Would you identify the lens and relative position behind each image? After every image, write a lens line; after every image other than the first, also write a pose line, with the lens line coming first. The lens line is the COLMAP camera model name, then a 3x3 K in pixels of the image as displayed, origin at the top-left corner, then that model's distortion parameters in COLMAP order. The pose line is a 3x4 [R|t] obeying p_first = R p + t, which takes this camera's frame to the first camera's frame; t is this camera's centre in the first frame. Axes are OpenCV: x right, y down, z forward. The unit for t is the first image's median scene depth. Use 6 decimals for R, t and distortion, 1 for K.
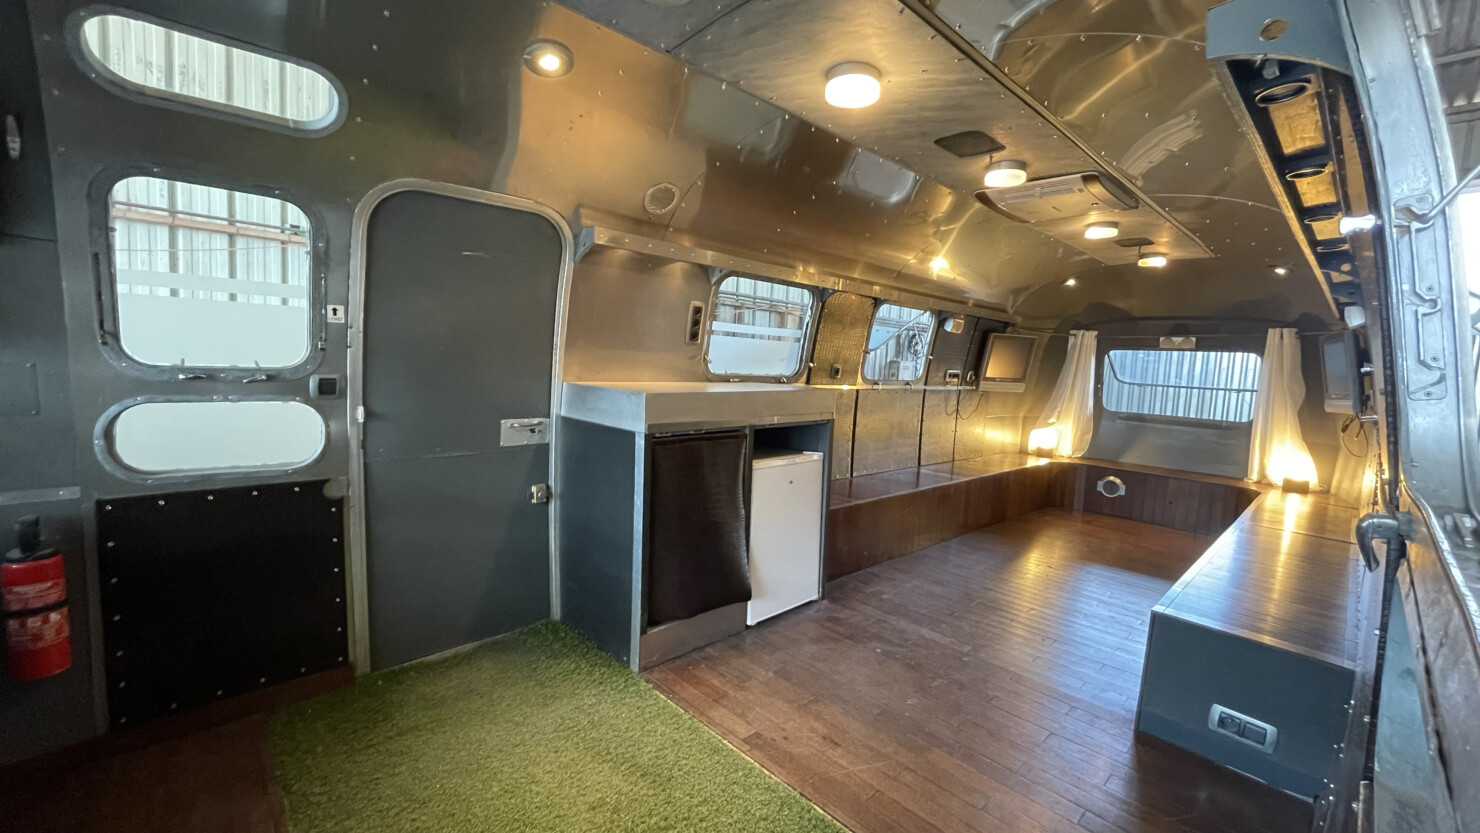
lens RADIAL K [[605.2, 0, 740.0], [0, 605.2, 416.5], [0, 0, 1]] dist [0.000848, -0.000151]
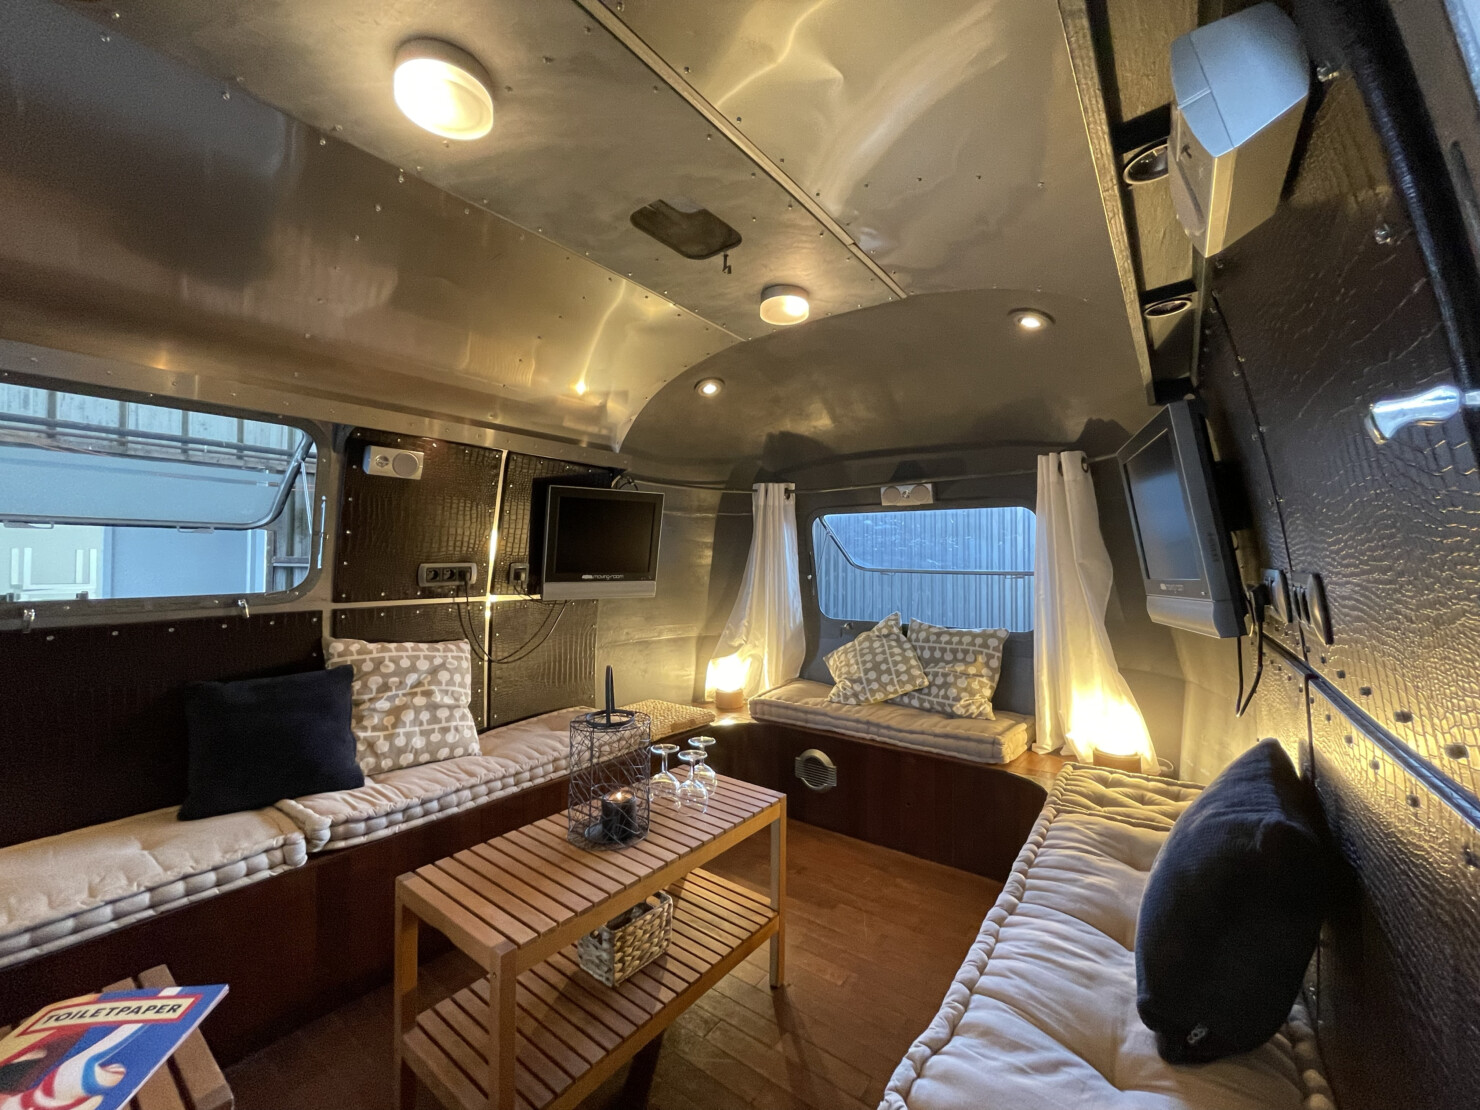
lens RADIAL K [[596.8, 0, 740.0], [0, 596.8, 555.0], [0, 0, 1]] dist [-0.000119, 0.000005]
pose [[0.984649, -0.045361, 0.168548, 0.501473], [0.060863, 0.994262, -0.087975, -0.029476], [-0.163590, 0.096883, 0.981760, 0.515952]]
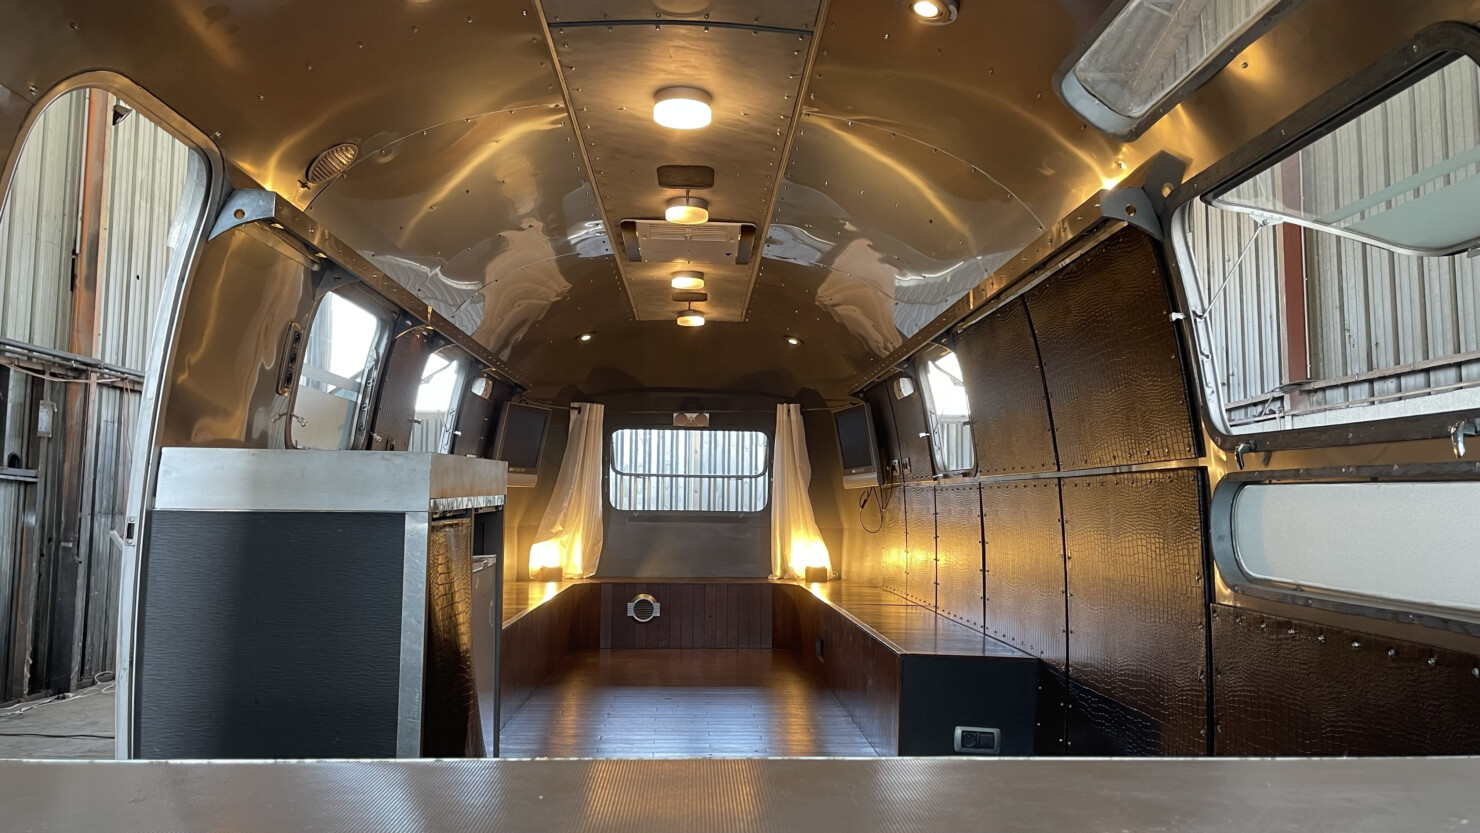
lens RADIAL K [[1116.6, 0, 758.3], [0, 1116.6, 404.0], [0, 0, 1]] dist [0.067584, -0.002701]
pose [[0.648666, 0.026311, 0.760619, -0.390533], [0.091408, 0.989475, -0.112182, 0.037218], [-0.755564, 0.142295, 0.639433, -0.041734]]
